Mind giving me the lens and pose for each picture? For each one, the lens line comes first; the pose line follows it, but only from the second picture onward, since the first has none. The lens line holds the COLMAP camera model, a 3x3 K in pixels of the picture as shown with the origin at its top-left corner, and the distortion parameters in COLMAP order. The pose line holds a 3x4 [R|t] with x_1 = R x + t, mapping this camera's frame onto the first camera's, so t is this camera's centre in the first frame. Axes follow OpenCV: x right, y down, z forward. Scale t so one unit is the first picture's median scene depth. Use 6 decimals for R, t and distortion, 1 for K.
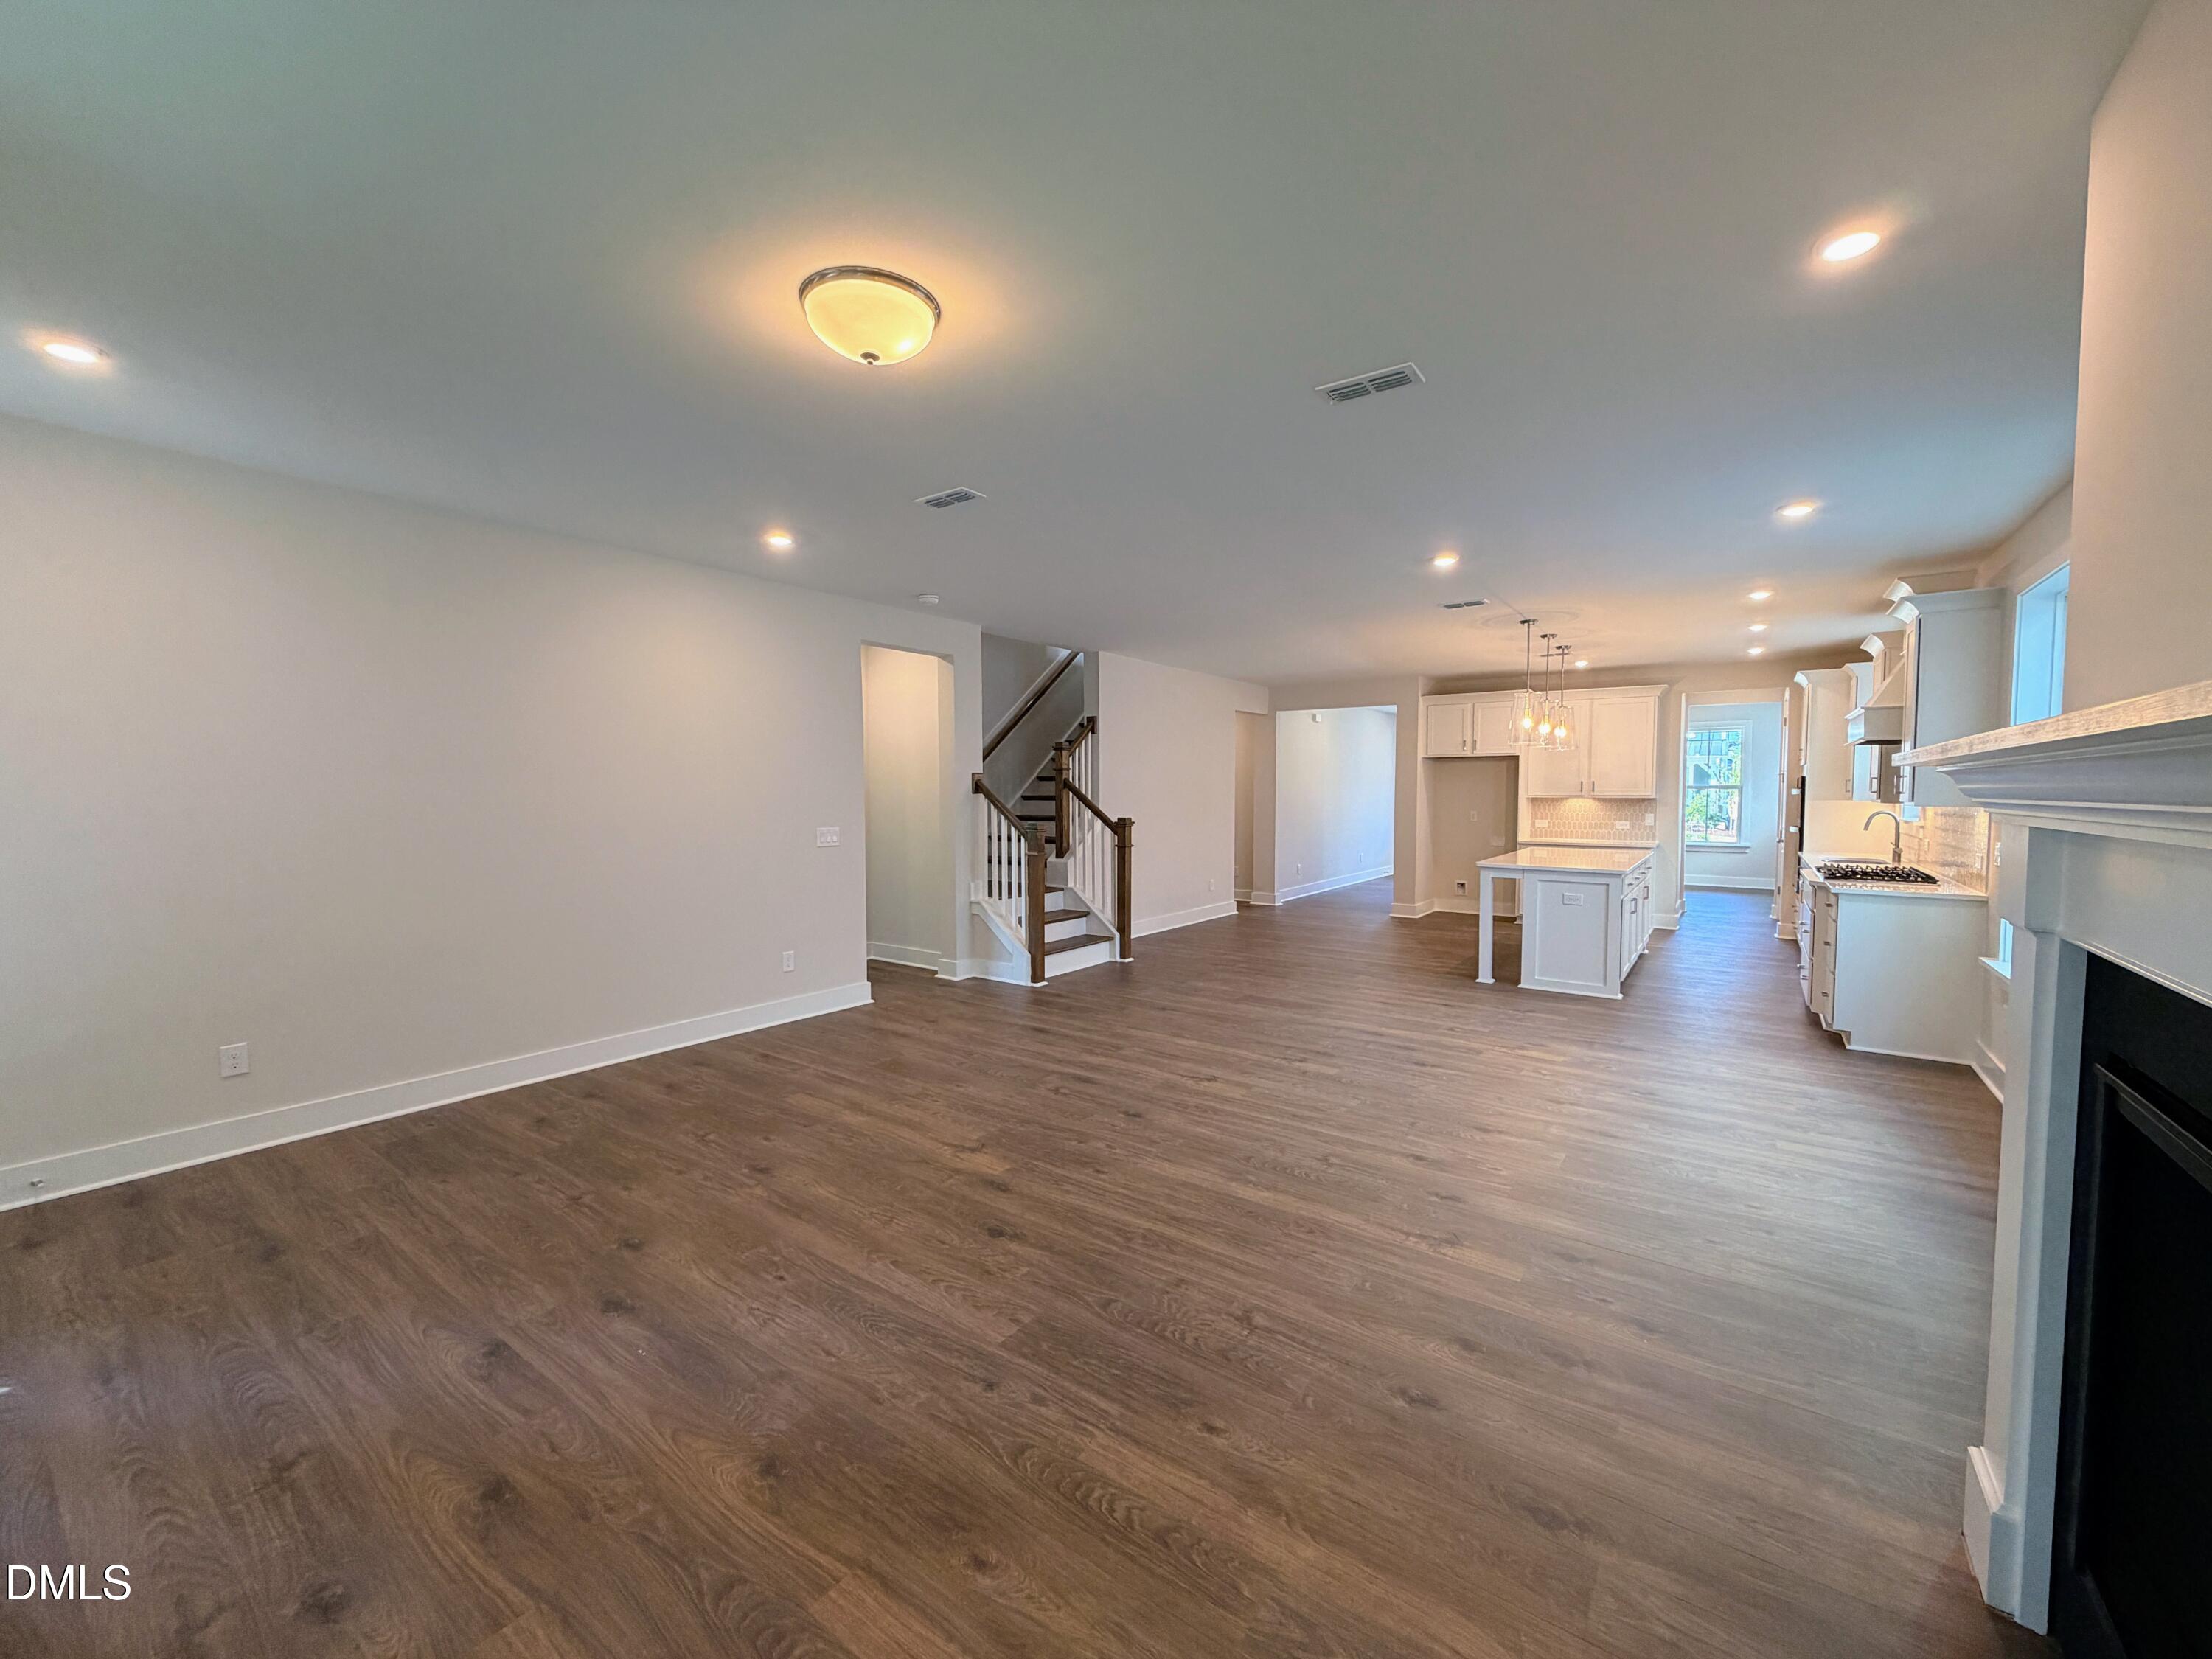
lens RADIAL K [[884.4, 0, 1101.5], [0, 884.4, 829.7], [0, 0, 1]] dist [0.002224, 0.000001]
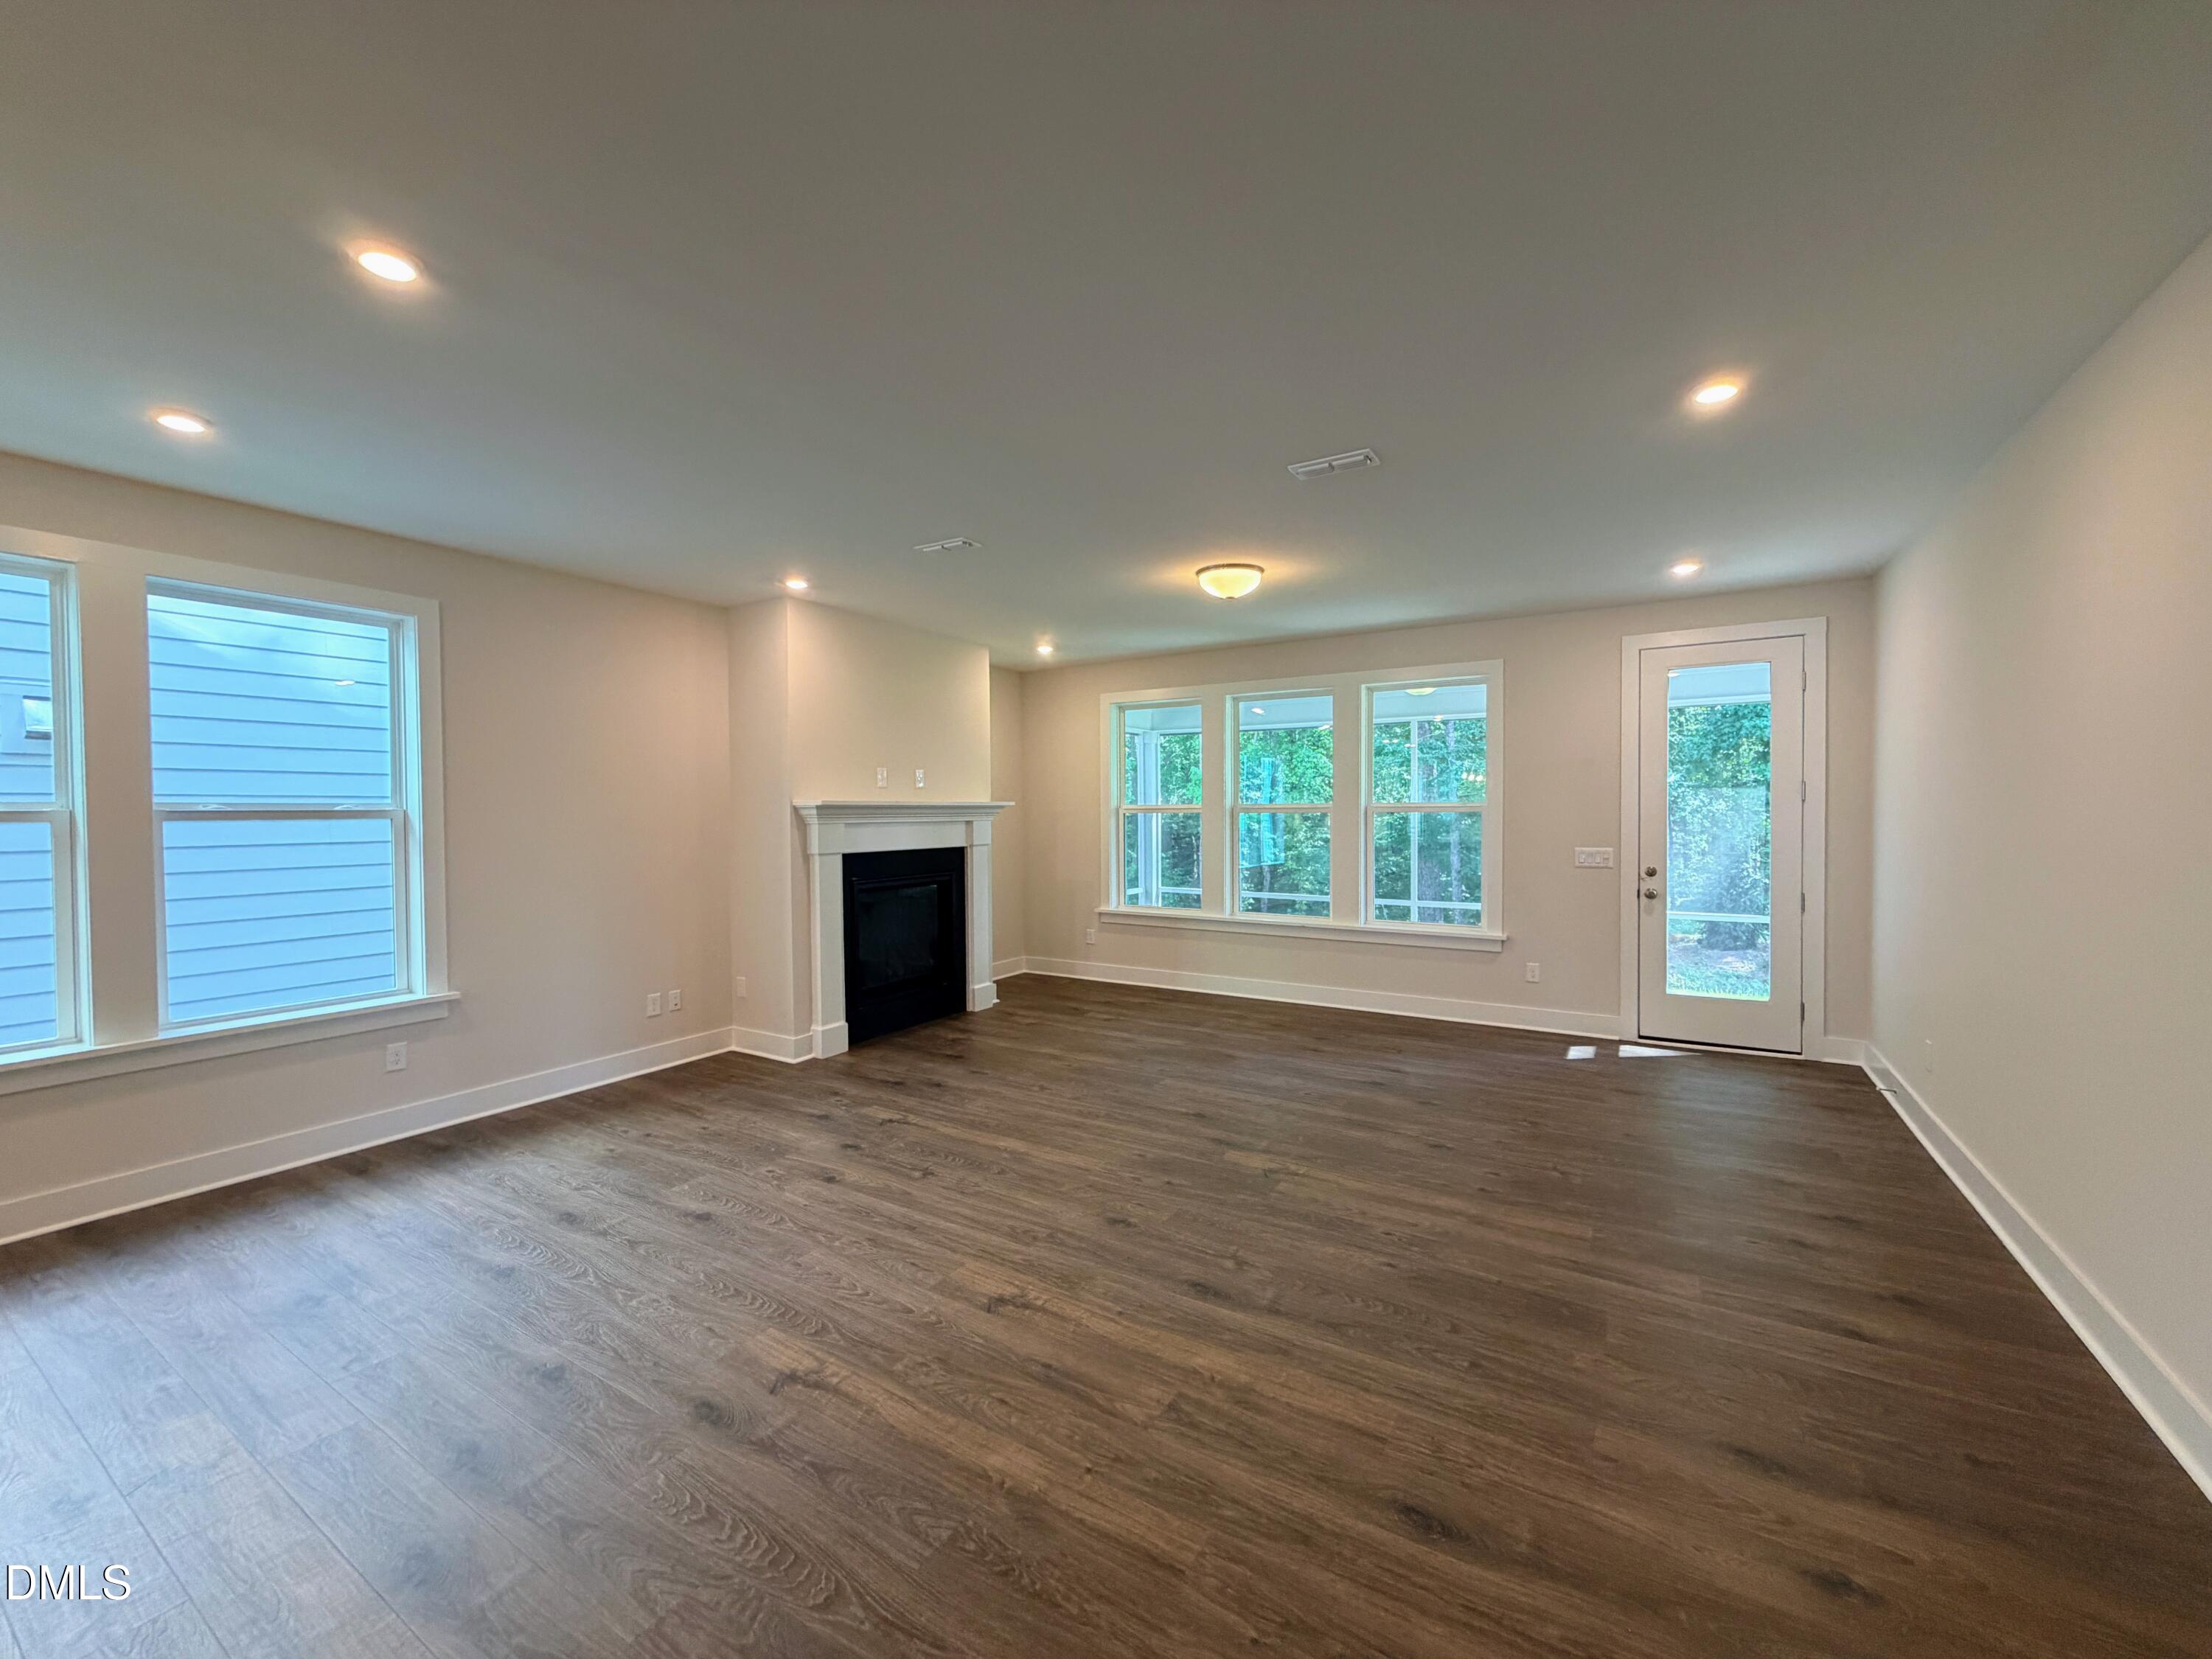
lens RADIAL K [[884.4, 0, 1106.4], [0, 884.4, 823.6], [0, 0, 1]] dist [0.002224, 0.000001]
pose [[-0.996761, 0.007207, -0.080098, 0.104460], [0.002276, 0.998105, 0.061488, -0.081142], [0.080389, 0.061106, -0.994889, 1.714289]]
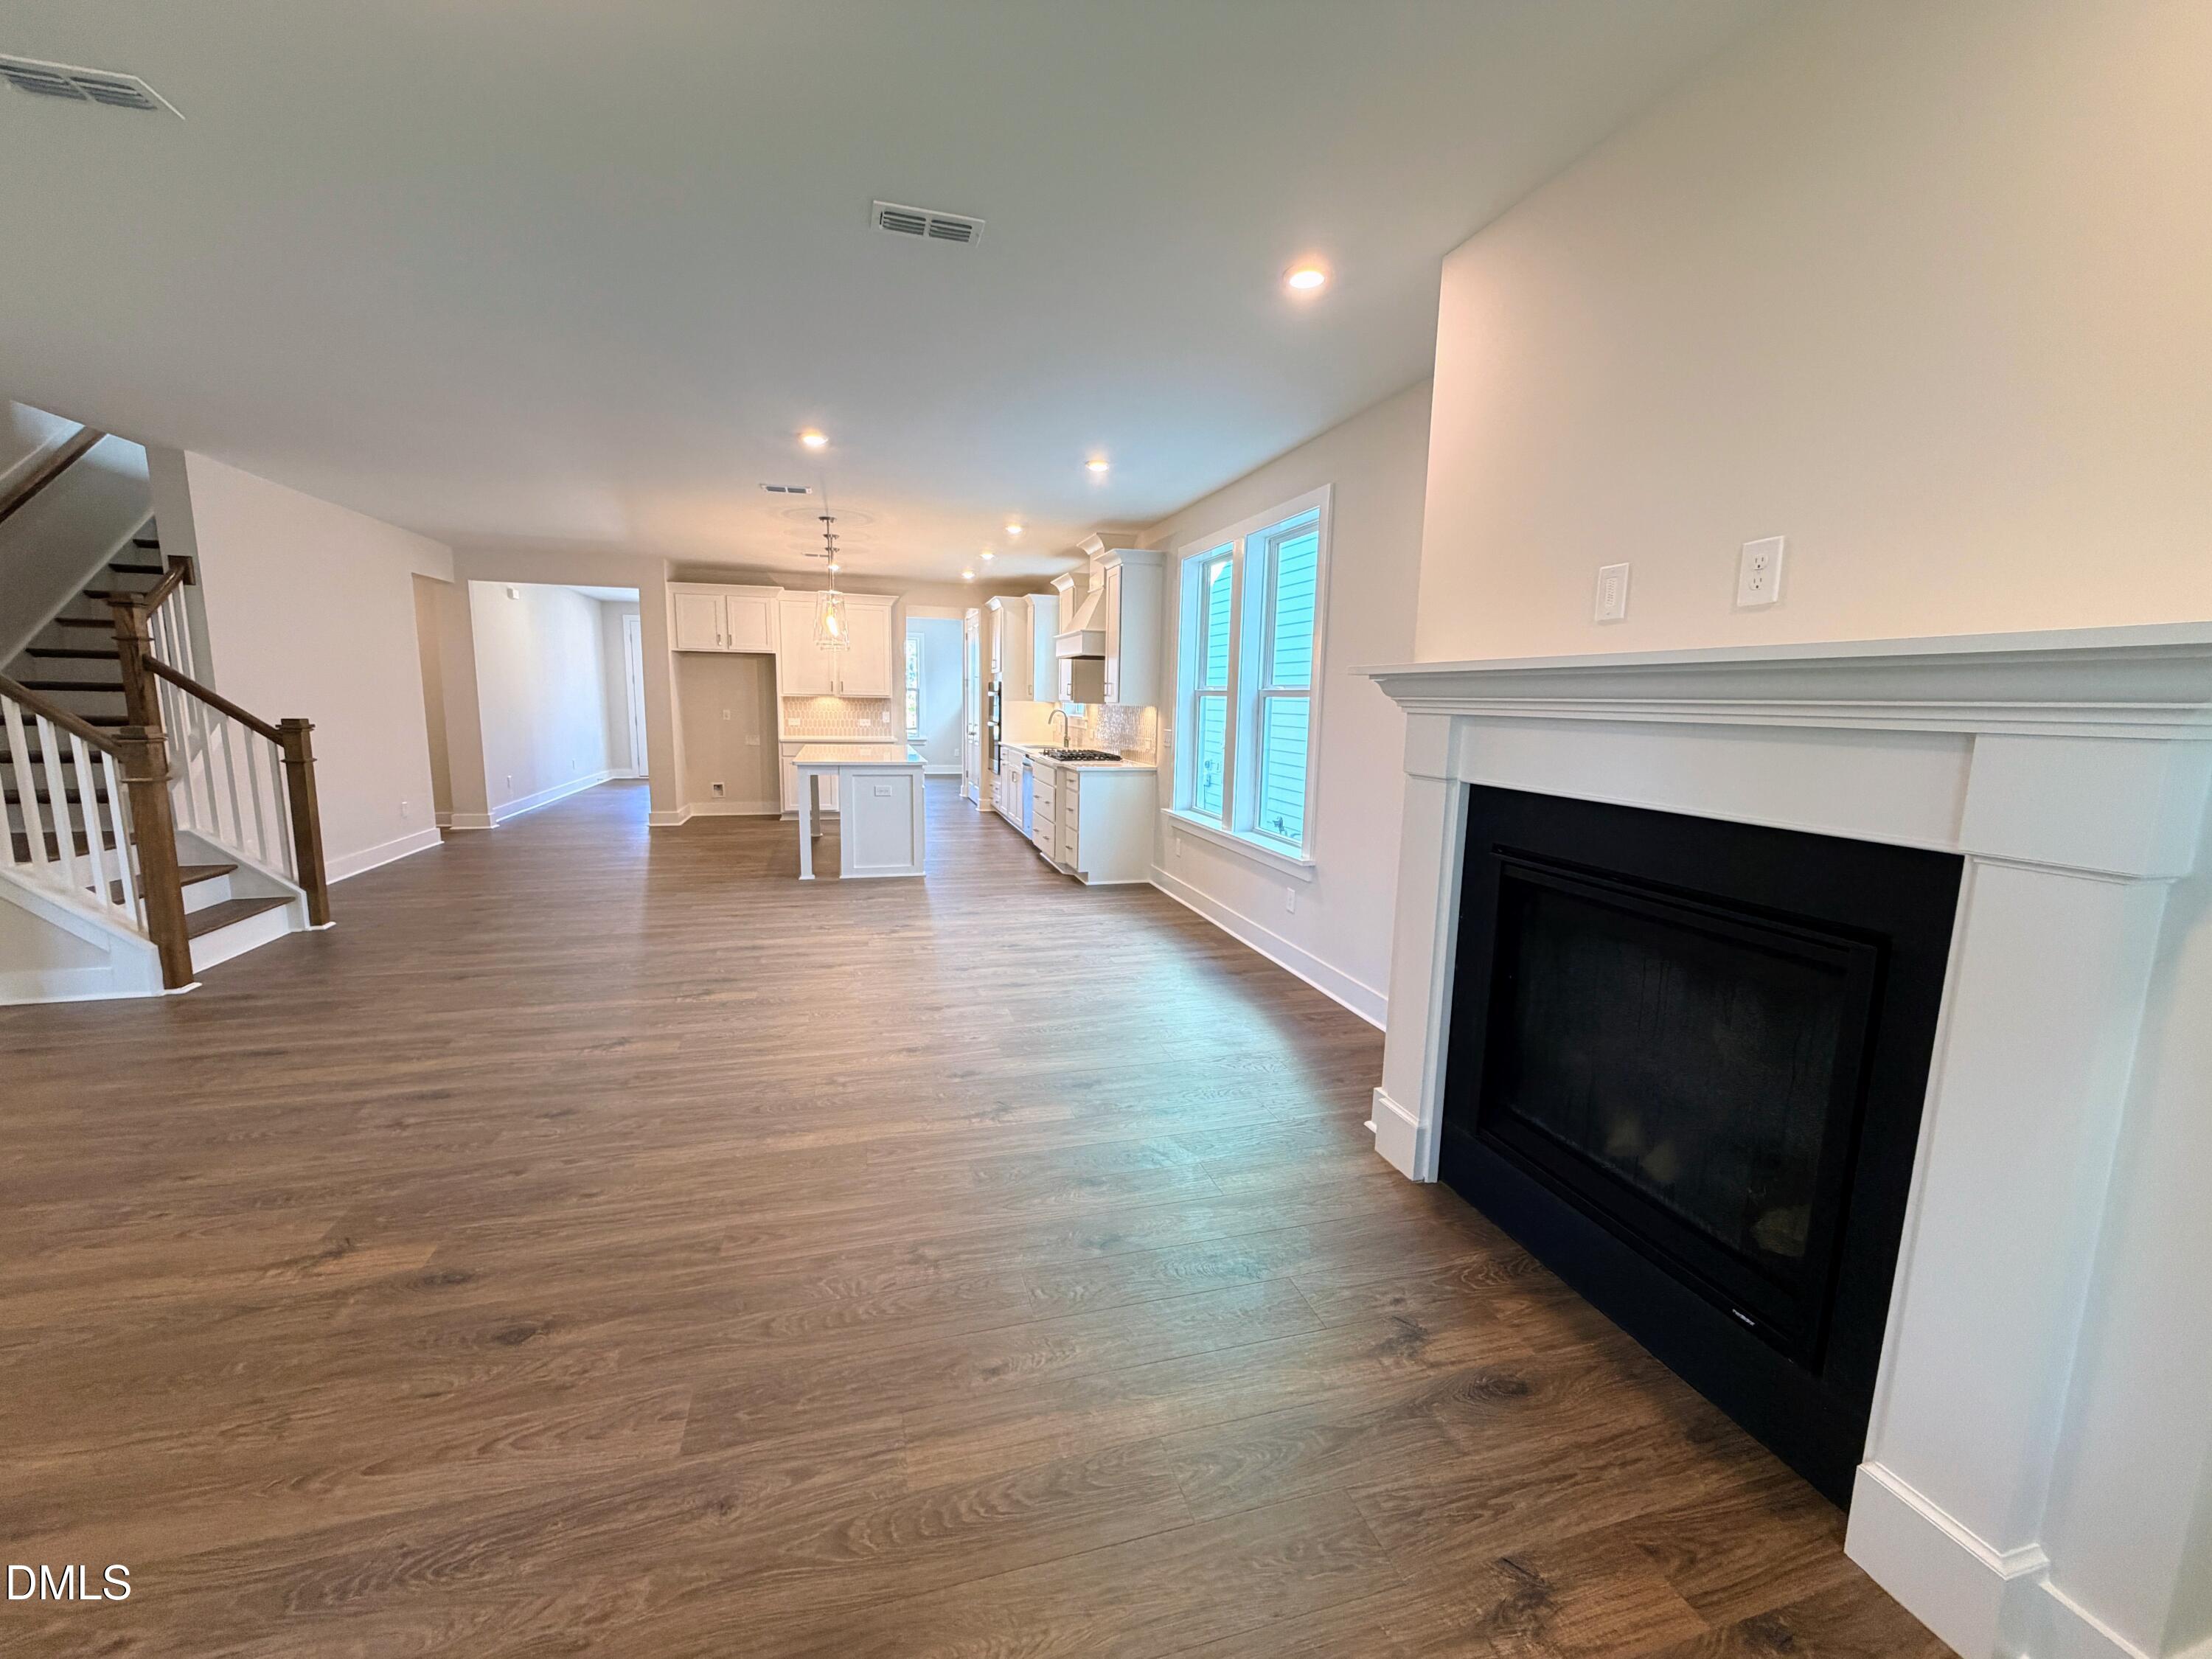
lens RADIAL K [[884.4, 0, 1104.3], [0, 884.4, 829.1], [0, 0, 1]] dist [0.002224, 0.000001]
pose [[0.616364, -0.105087, 0.780418, -0.233919], [0.017233, 0.992618, 0.120050, -0.000605], [-0.787273, -0.060545, 0.613625, 0.182857]]
